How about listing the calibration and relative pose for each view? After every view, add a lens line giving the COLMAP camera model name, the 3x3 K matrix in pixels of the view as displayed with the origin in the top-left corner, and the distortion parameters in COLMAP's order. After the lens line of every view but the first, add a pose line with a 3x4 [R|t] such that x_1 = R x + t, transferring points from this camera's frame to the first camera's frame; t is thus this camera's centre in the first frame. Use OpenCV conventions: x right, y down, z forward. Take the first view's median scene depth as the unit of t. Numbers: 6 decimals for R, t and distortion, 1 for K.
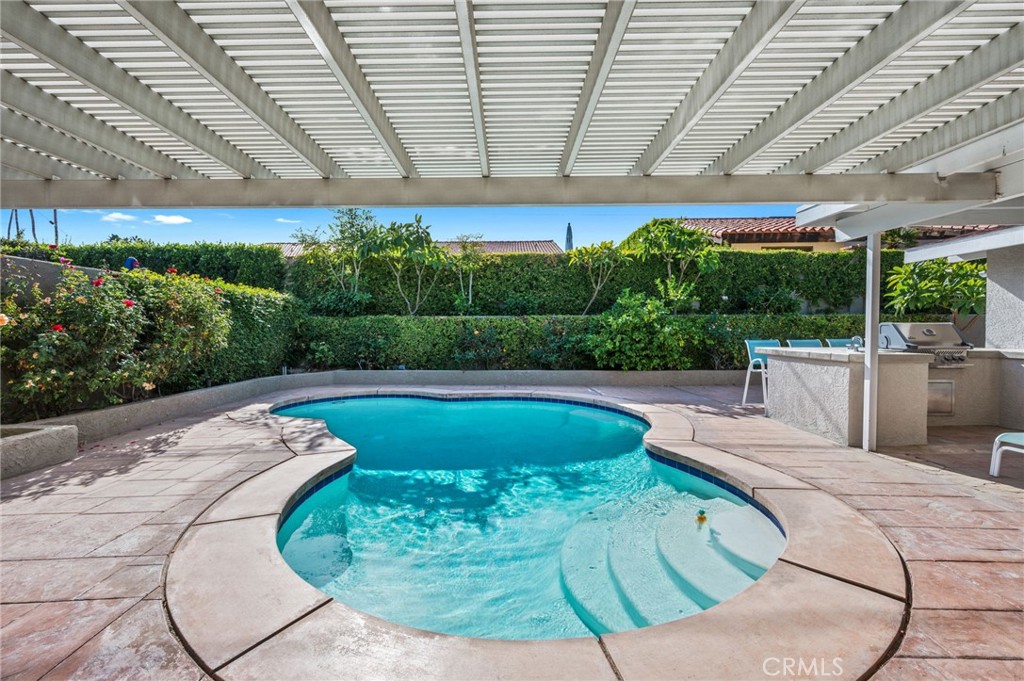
lens RADIAL K [[436.0, 0, 514.3], [0, 436.0, 339.8], [0, 0, 1]] dist [0.001488, -0.000342]
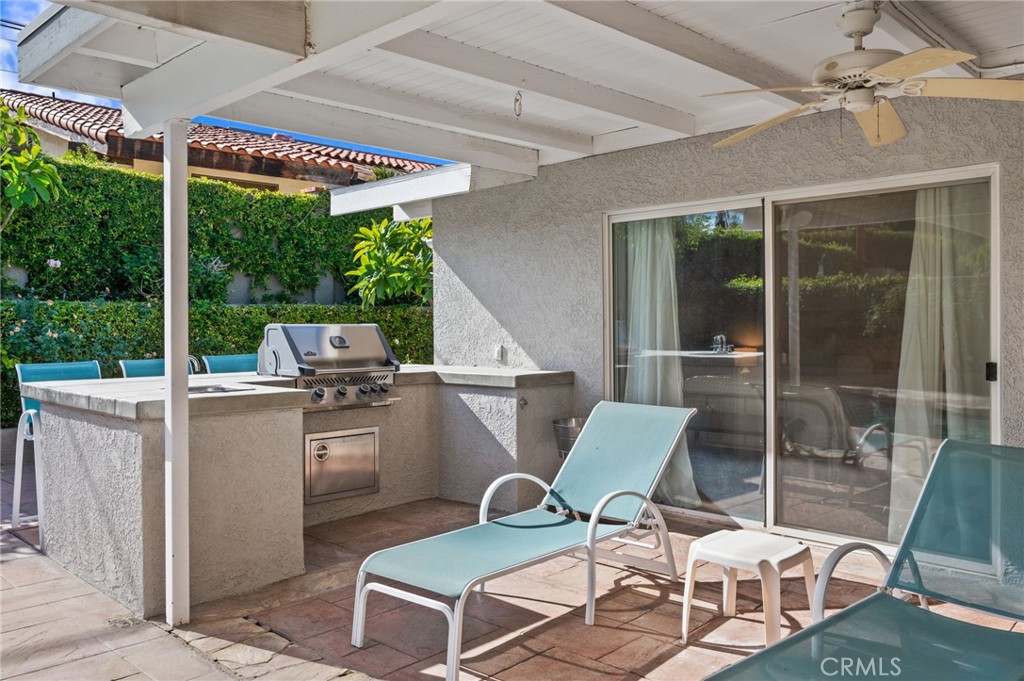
lens RADIAL K [[800.3, 0, 511.9], [0, 800.3, 331.2], [0, 0, 1]] dist [-0.000011, 0.001154]
pose [[0.684995, -0.008559, 0.728497, 0.220761], [0.021579, 0.999731, -0.008545, -0.010199], [-0.728228, 0.021573, 0.684995, 0.100078]]
